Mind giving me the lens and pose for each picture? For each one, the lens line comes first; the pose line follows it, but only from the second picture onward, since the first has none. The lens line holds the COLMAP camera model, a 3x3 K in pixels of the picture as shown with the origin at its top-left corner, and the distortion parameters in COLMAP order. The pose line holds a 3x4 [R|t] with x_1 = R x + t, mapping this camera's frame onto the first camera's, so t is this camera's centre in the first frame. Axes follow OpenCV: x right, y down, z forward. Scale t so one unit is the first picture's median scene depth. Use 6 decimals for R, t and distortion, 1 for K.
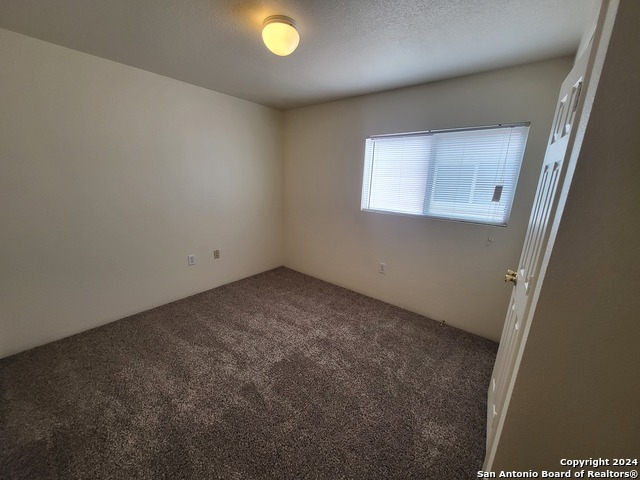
lens RADIAL K [[251.4, 0, 320.0], [0, 251.4, 240.0], [0, 0, 1]] dist [0.000297, -0.000007]
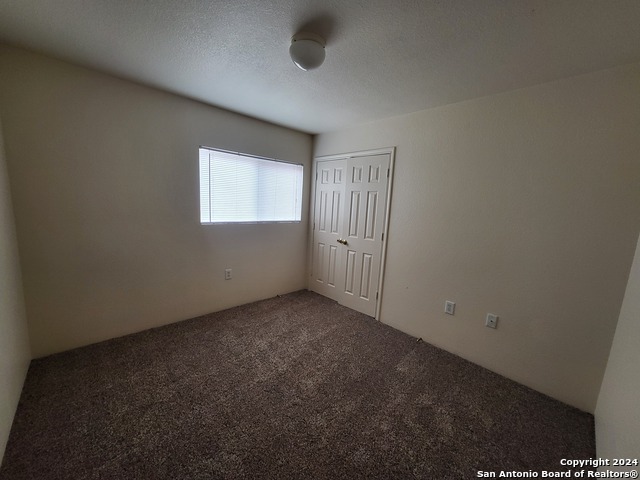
lens RADIAL K [[251.4, 0, 320.0], [0, 251.4, 240.0], [0, 0, 1]] dist [0.000297, -0.000007]
pose [[0.134780, -0.182381, 0.973946, -0.736002], [0.188810, 0.969633, 0.155445, -0.136430], [-0.972720, 0.162940, 0.165122, 0.473937]]
